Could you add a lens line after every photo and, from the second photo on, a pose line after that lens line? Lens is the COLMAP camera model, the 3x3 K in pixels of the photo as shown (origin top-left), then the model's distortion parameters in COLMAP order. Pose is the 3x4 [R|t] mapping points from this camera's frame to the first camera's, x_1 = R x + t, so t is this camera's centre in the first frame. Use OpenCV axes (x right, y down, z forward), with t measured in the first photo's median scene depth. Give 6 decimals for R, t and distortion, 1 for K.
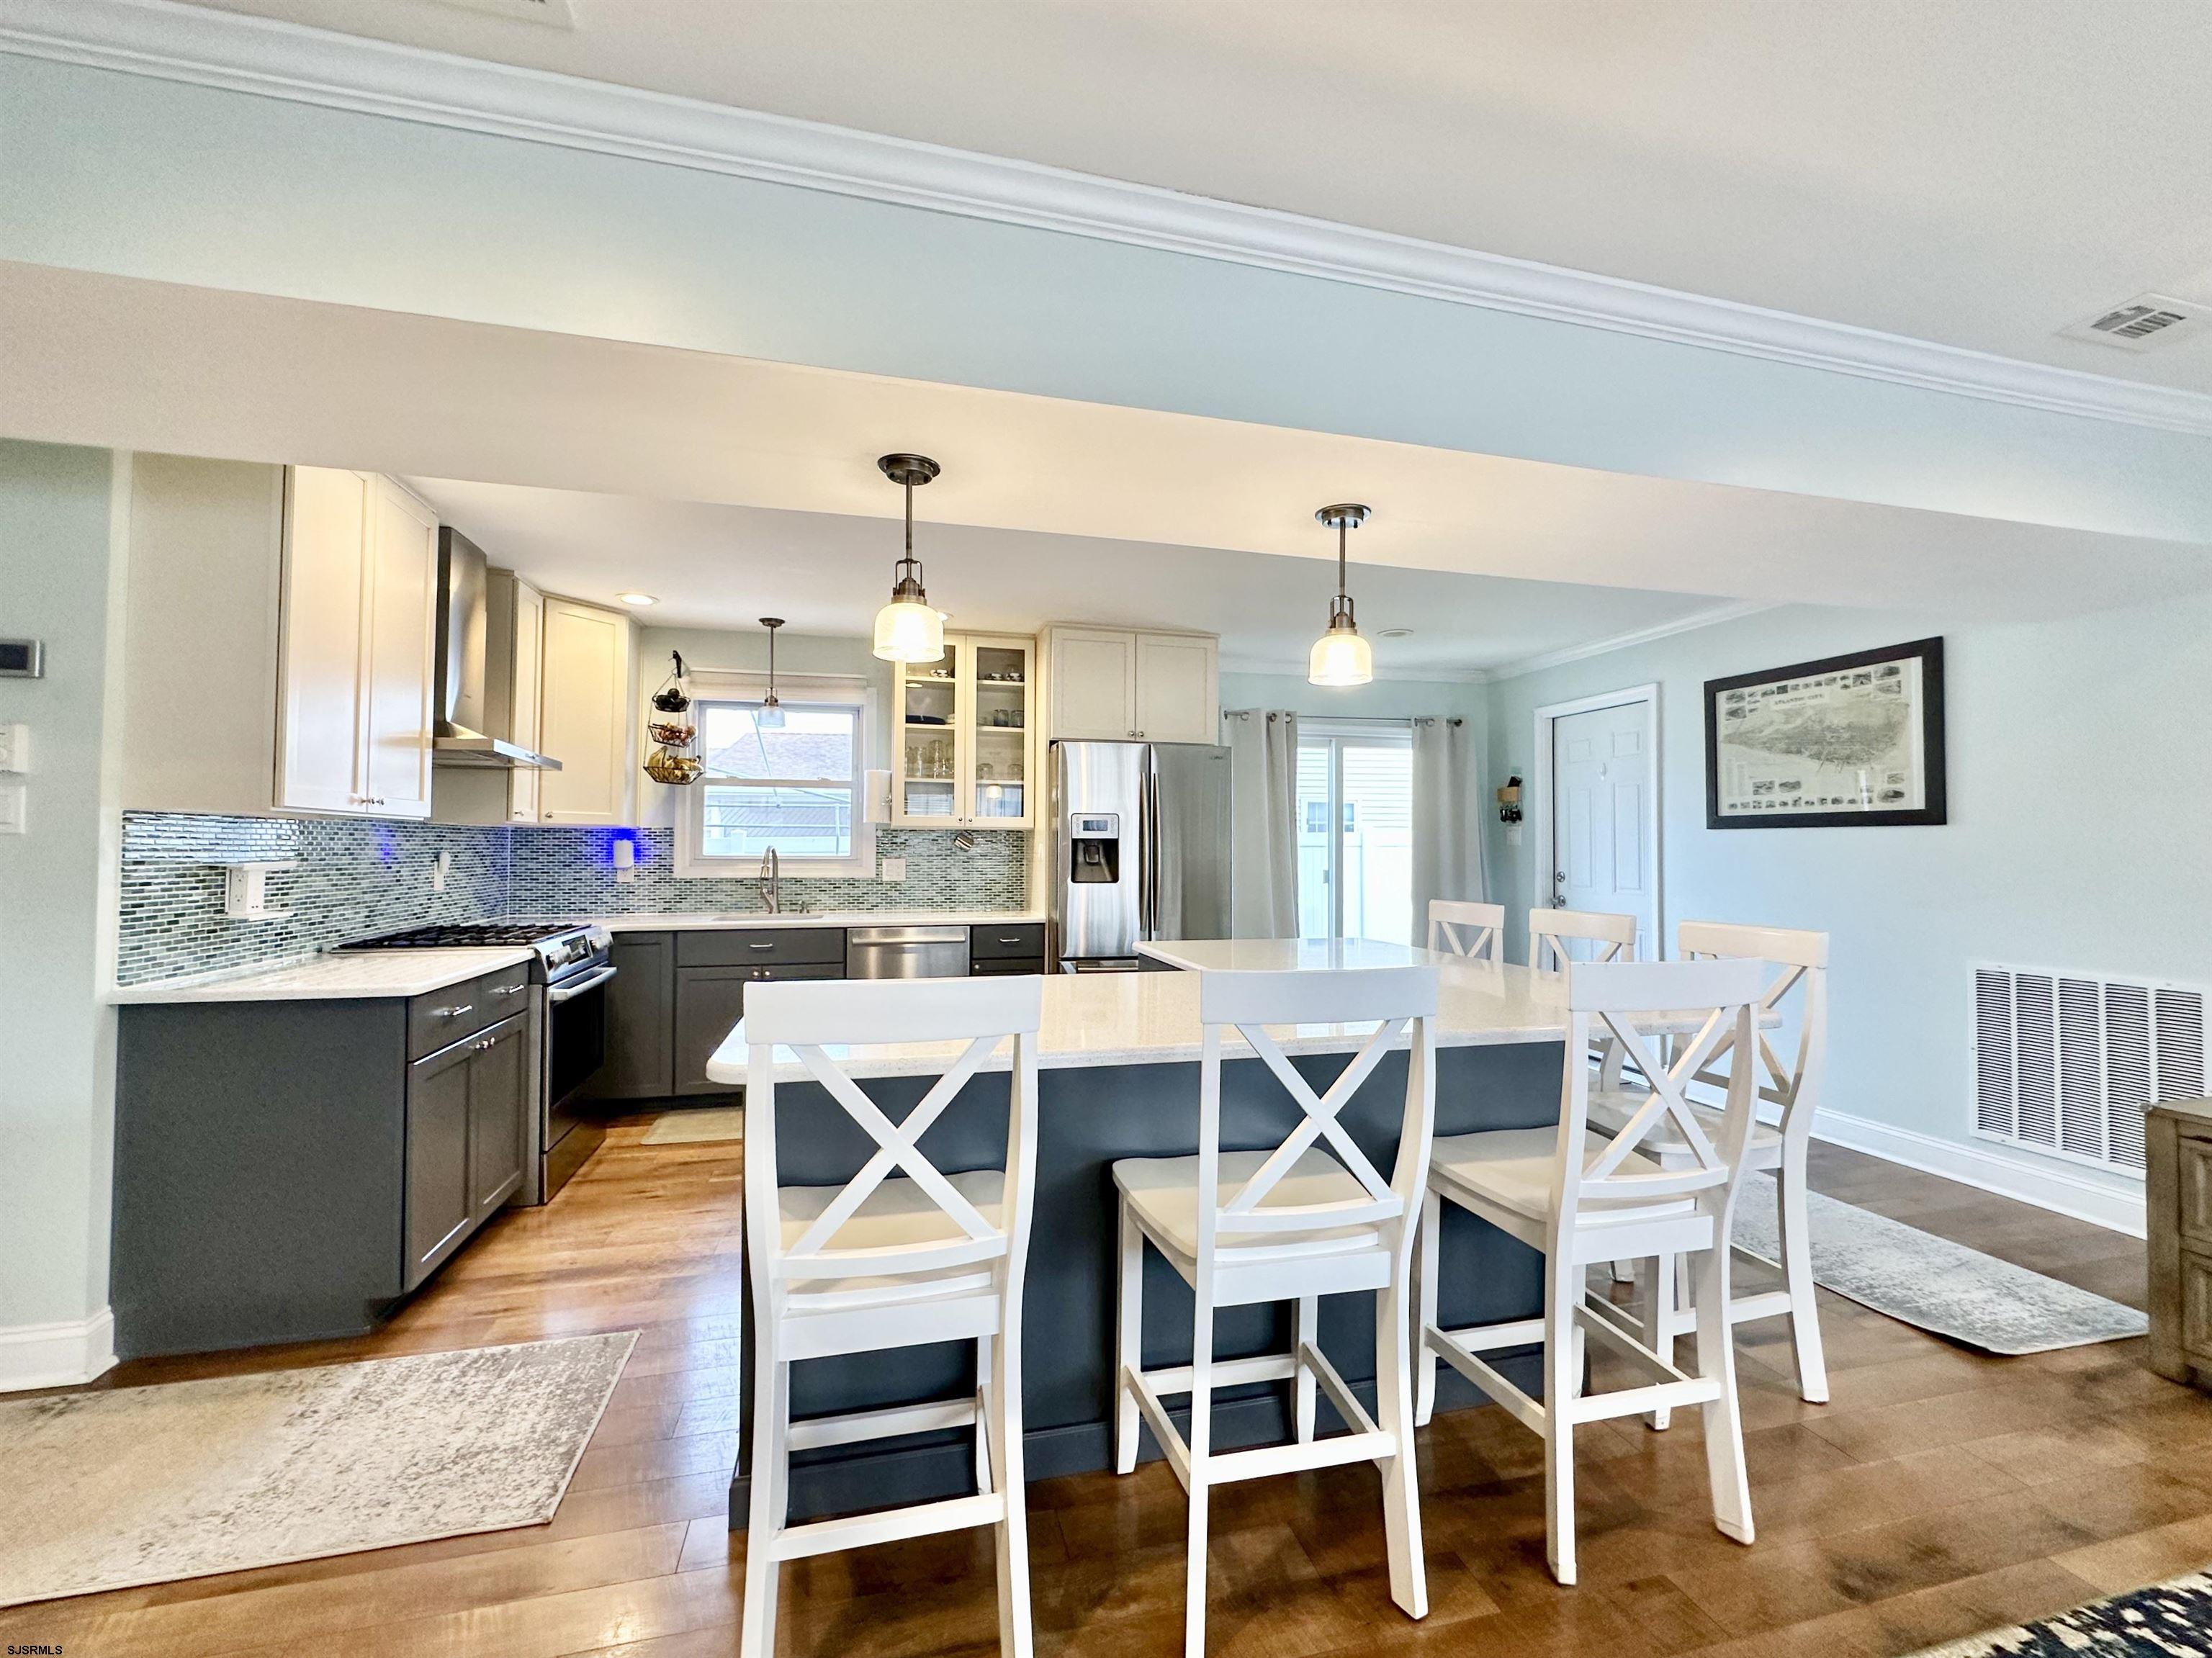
lens RADIAL K [[901.5, 0, 1076.5], [0, 901.5, 858.7], [0, 0, 1]] dist [0.000457, -0.002263]
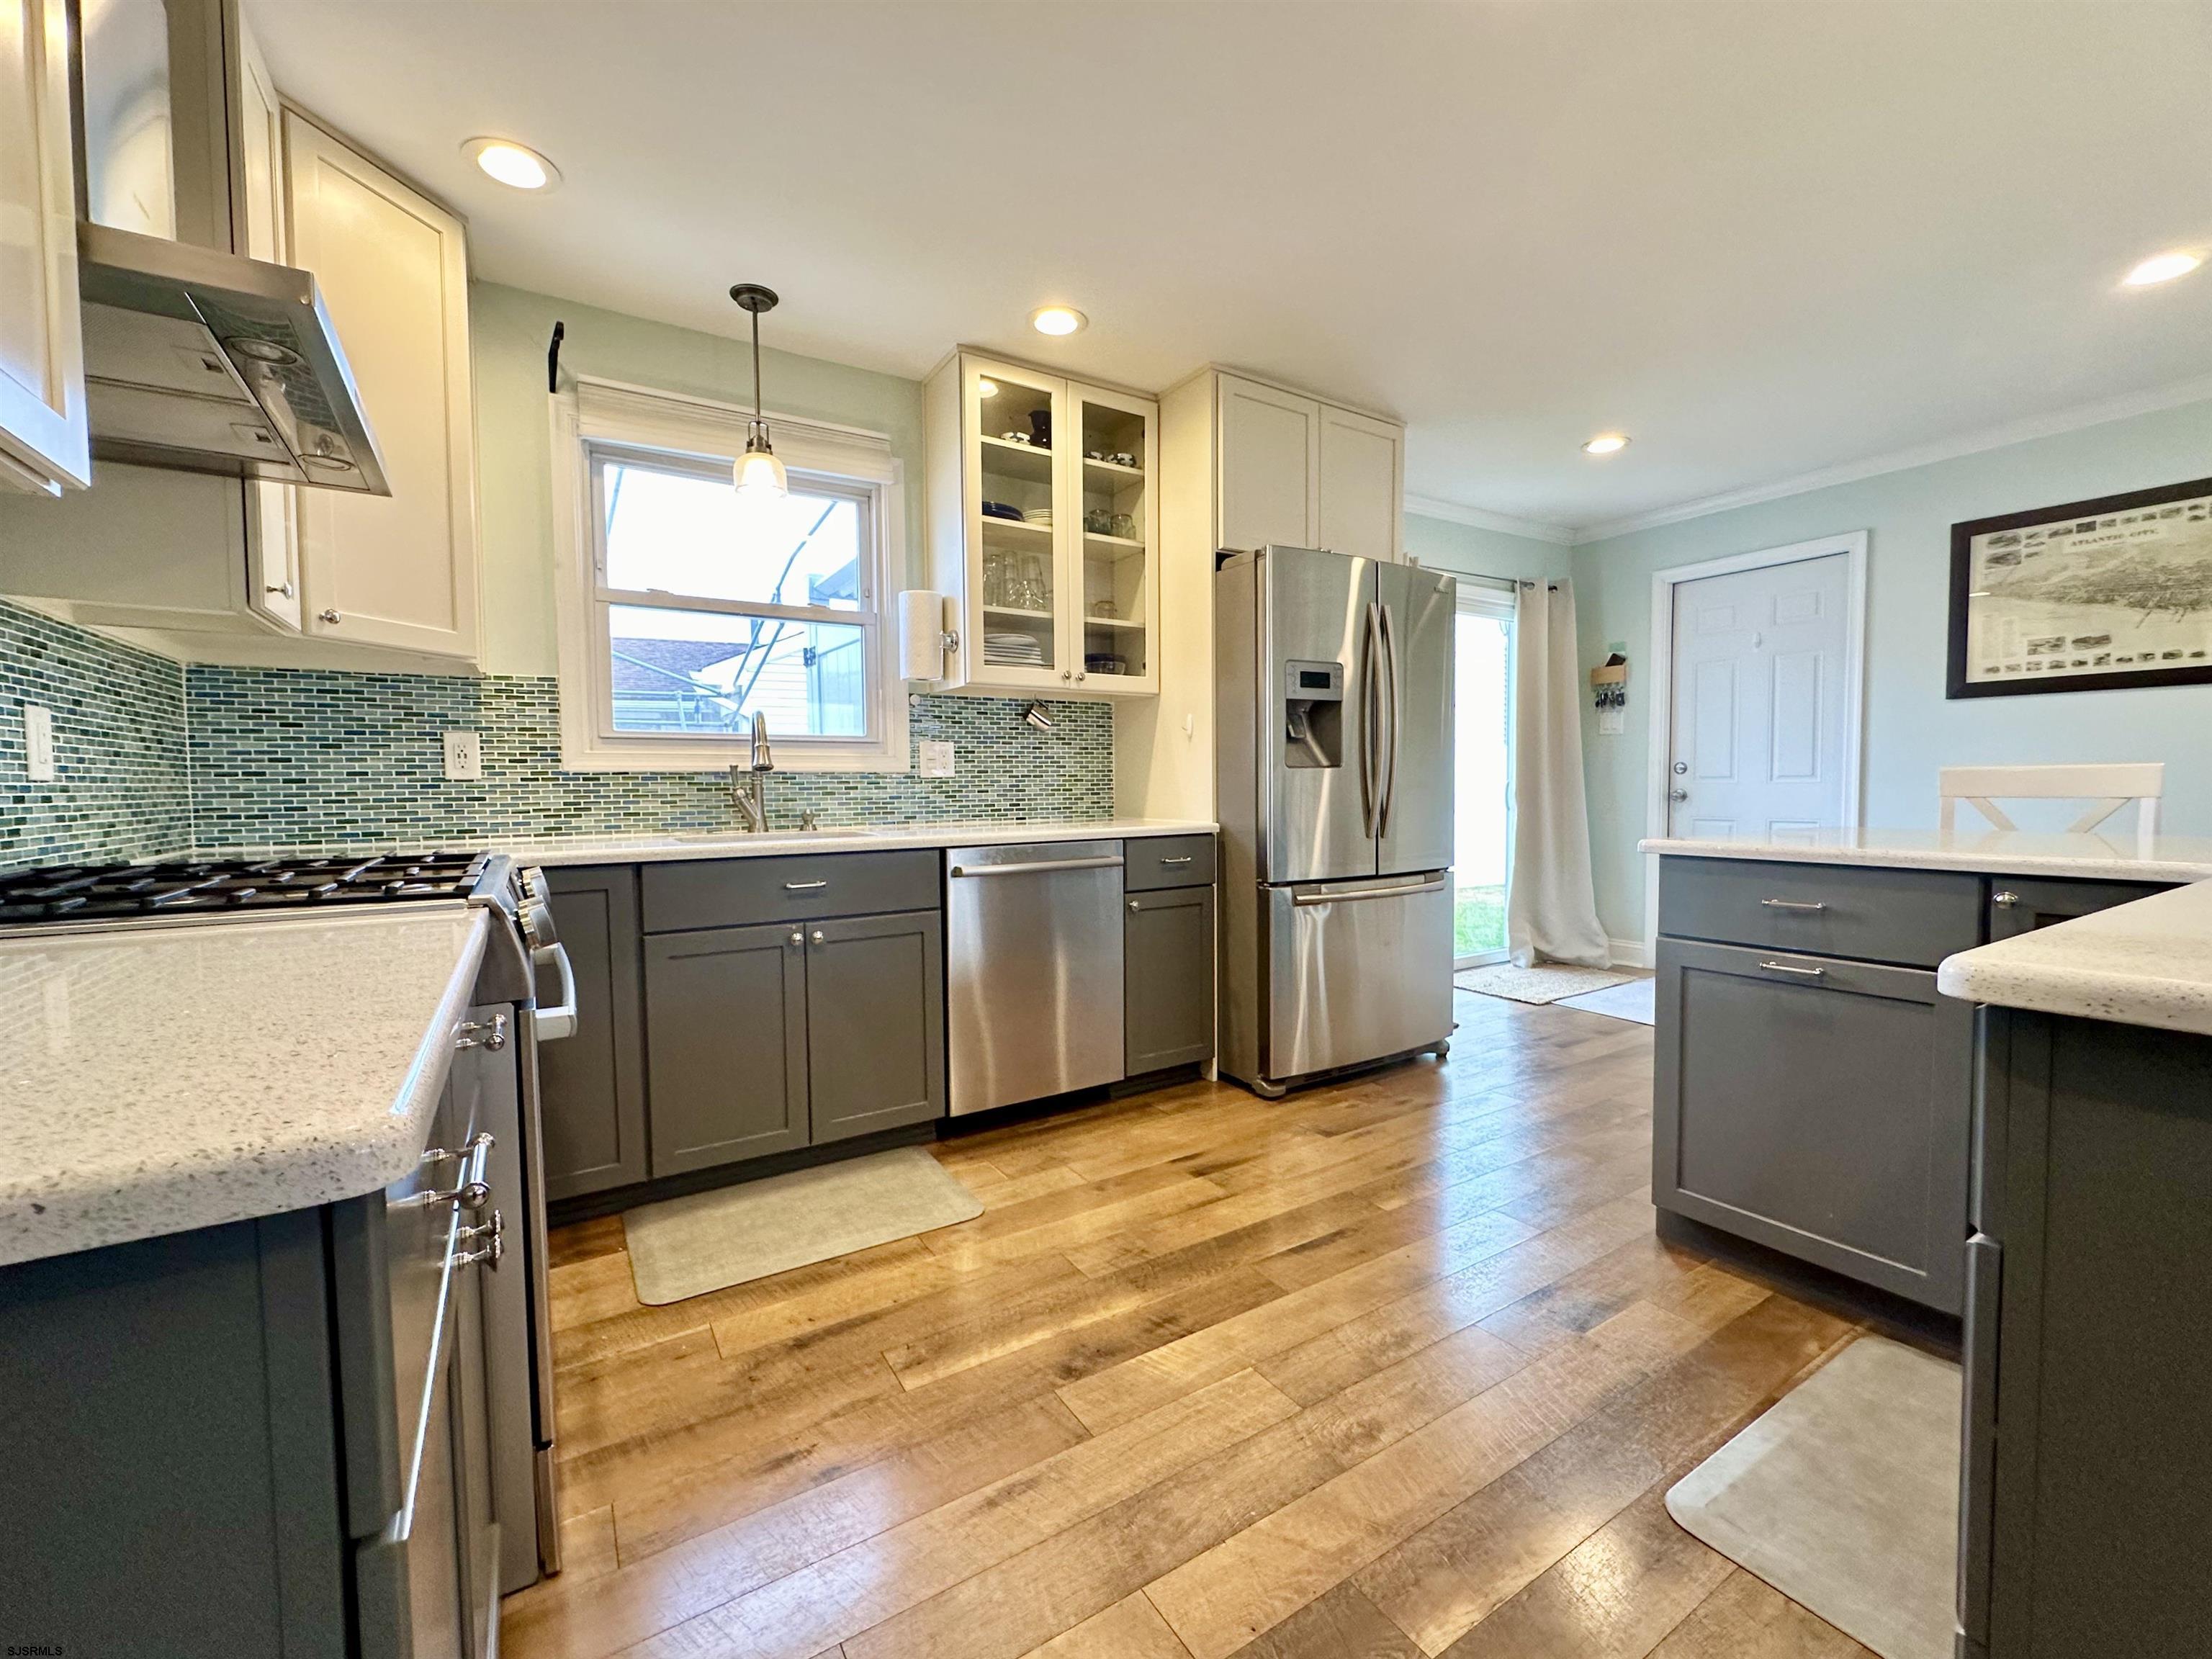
lens RADIAL K [[901.6, 0, 1072.1], [0, 901.6, 851.9], [0, 0, 1]] dist [0.000457, -0.002263]
pose [[0.951565, -0.034324, 0.305527, -0.365273], [0.015458, 0.997833, 0.063954, 0.044867], [-0.307060, -0.056133, 0.950033, 0.442313]]
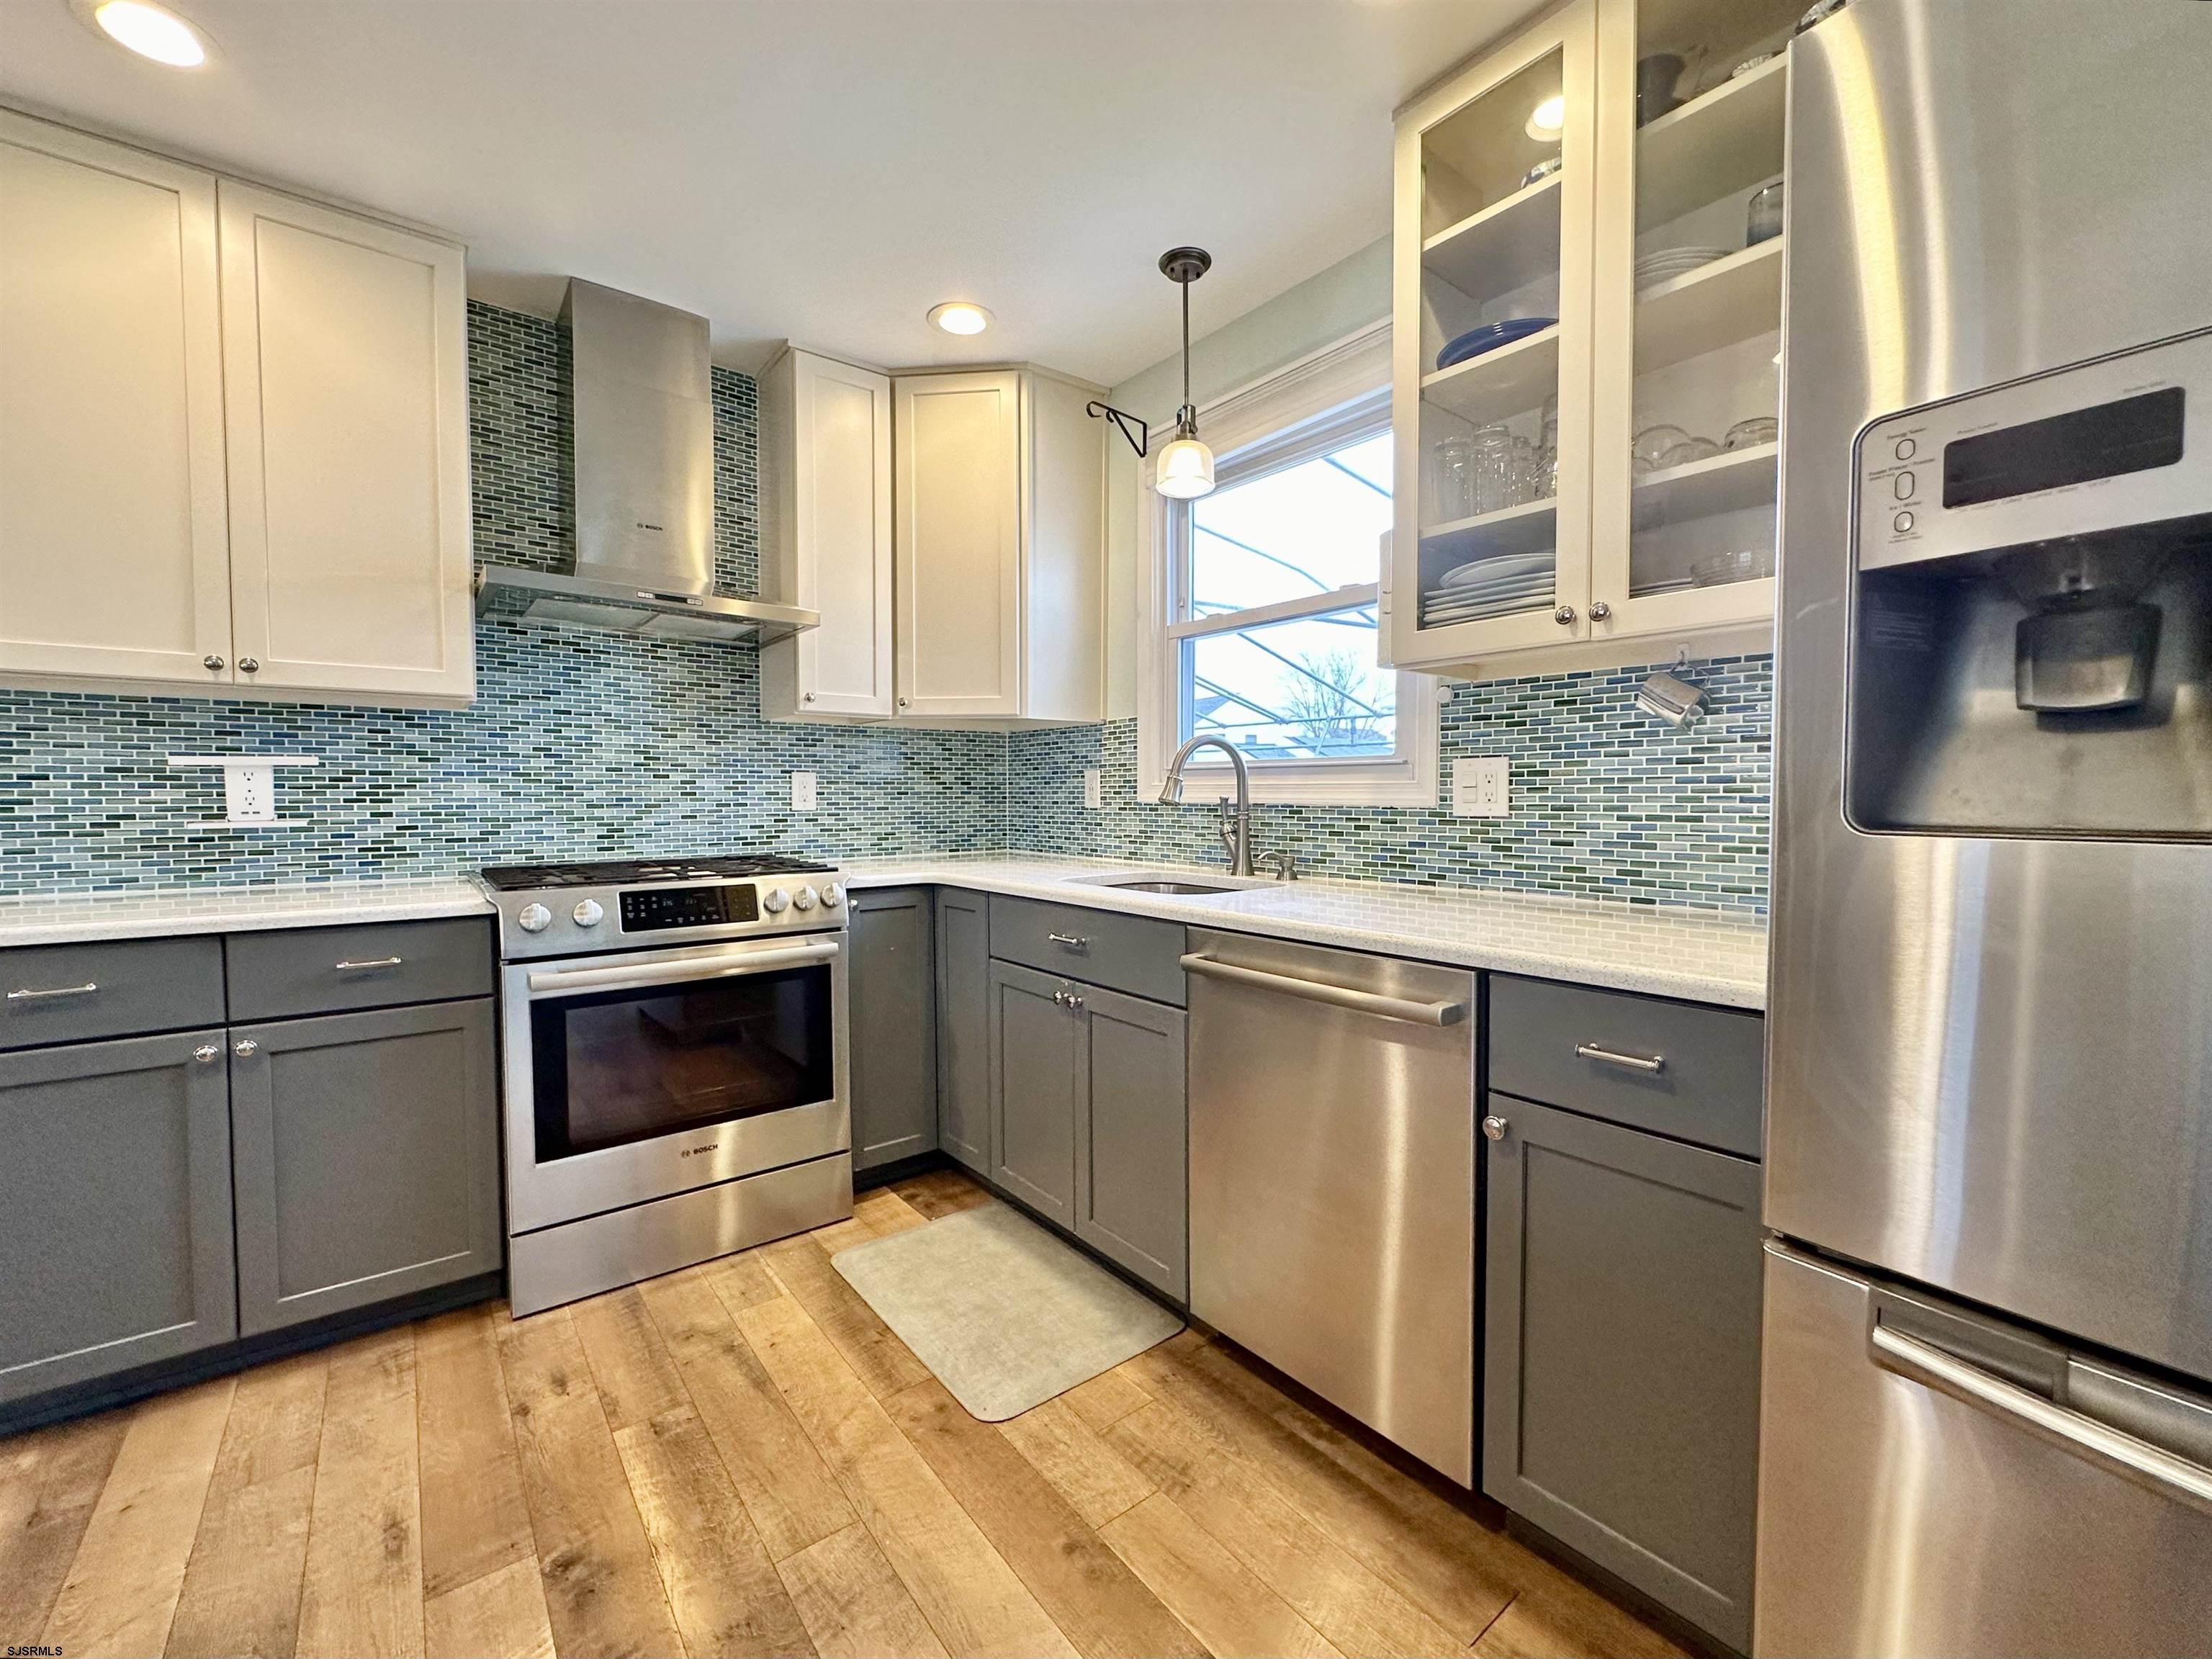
lens RADIAL K [[901.6, 0, 1132.7], [0, 901.6, 841.5], [0, 0, 1]] dist [0.000457, -0.002263]
pose [[0.446029, 0.044831, -0.893895, 0.091851], [-0.008641, 0.998914, 0.045787, 0.022754], [0.894977, -0.012698, 0.445932, 0.827741]]
